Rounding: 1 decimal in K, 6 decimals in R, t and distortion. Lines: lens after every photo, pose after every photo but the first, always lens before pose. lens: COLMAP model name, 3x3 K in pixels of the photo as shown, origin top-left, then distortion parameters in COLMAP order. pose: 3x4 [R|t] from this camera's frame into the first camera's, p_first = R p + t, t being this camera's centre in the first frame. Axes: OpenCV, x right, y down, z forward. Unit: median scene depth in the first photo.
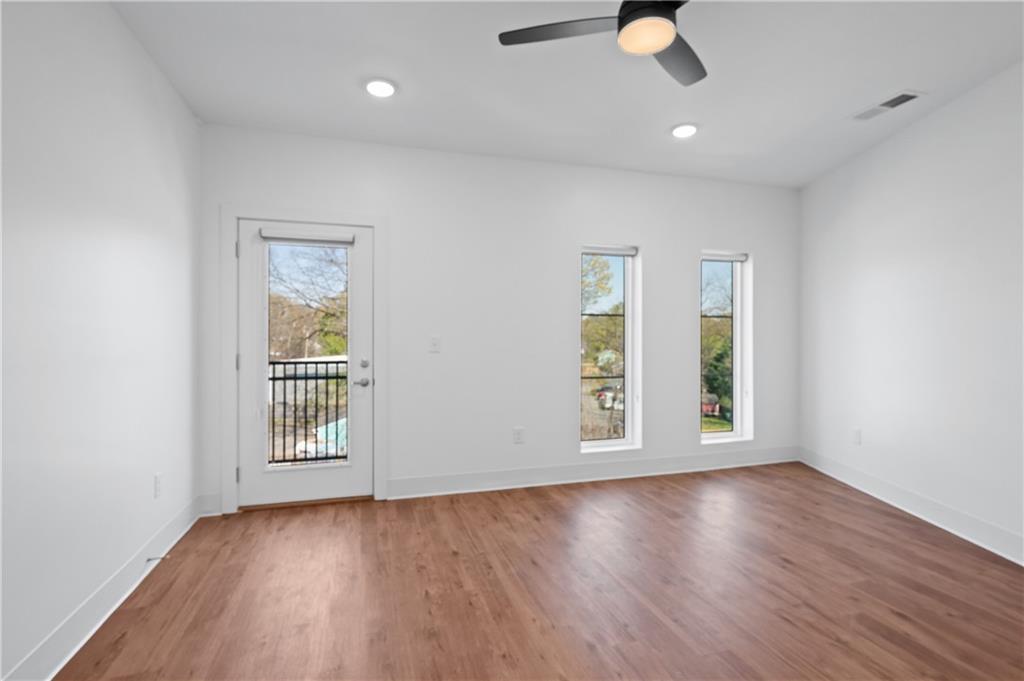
lens RADIAL K [[495.0, 0, 513.2], [0, 495.0, 337.3], [0, 0, 1]] dist [0.002979, -0.000781]
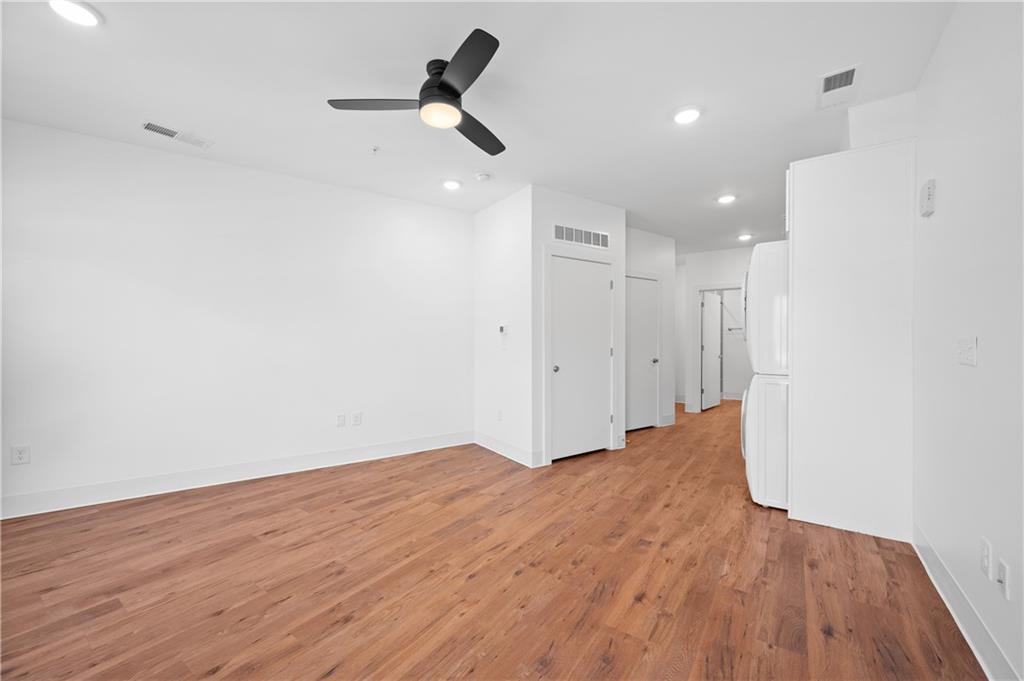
lens RADIAL K [[406.8, 0, 511.2], [0, 406.8, 342.1], [0, 0, 1]] dist [0.001413, -0.000223]
pose [[-0.615314, -0.002355, 0.788279, -0.408085], [-0.004998, 0.999987, -0.000913, 0.003850], [-0.788267, -0.004502, -0.615317, 0.860288]]
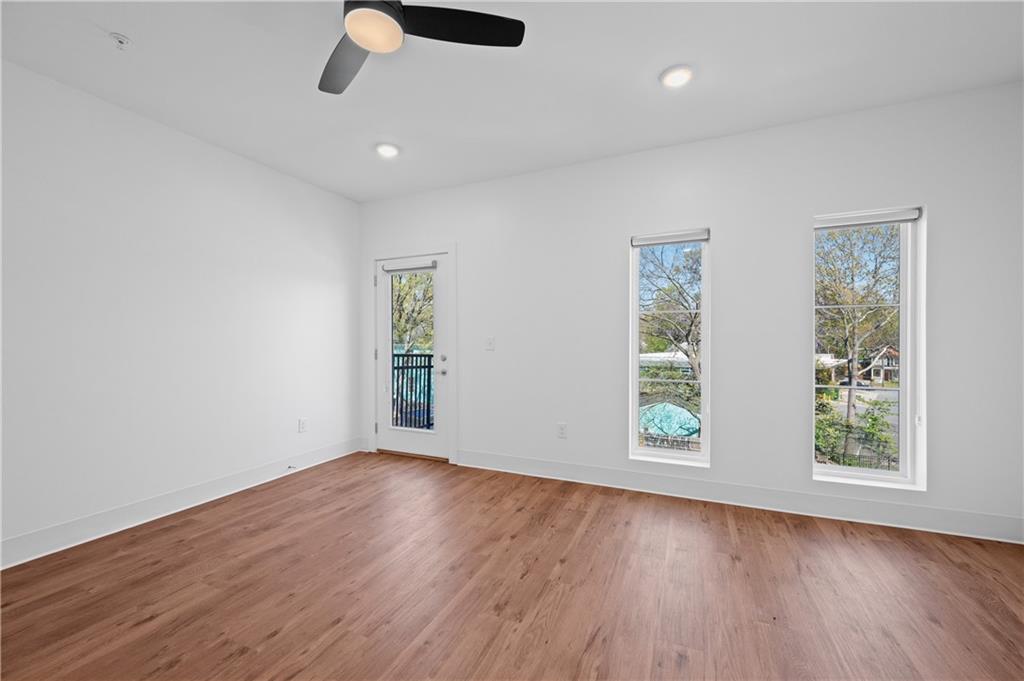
lens RADIAL K [[406.8, 0, 508.1], [0, 406.8, 338.6], [0, 0, 1]] dist [0.001413, -0.000223]
pose [[0.751364, -0.003360, -0.659880, 0.562118], [0.005679, 0.999983, 0.001374, 0.002065], [0.659864, -0.004780, 0.751370, 0.315147]]
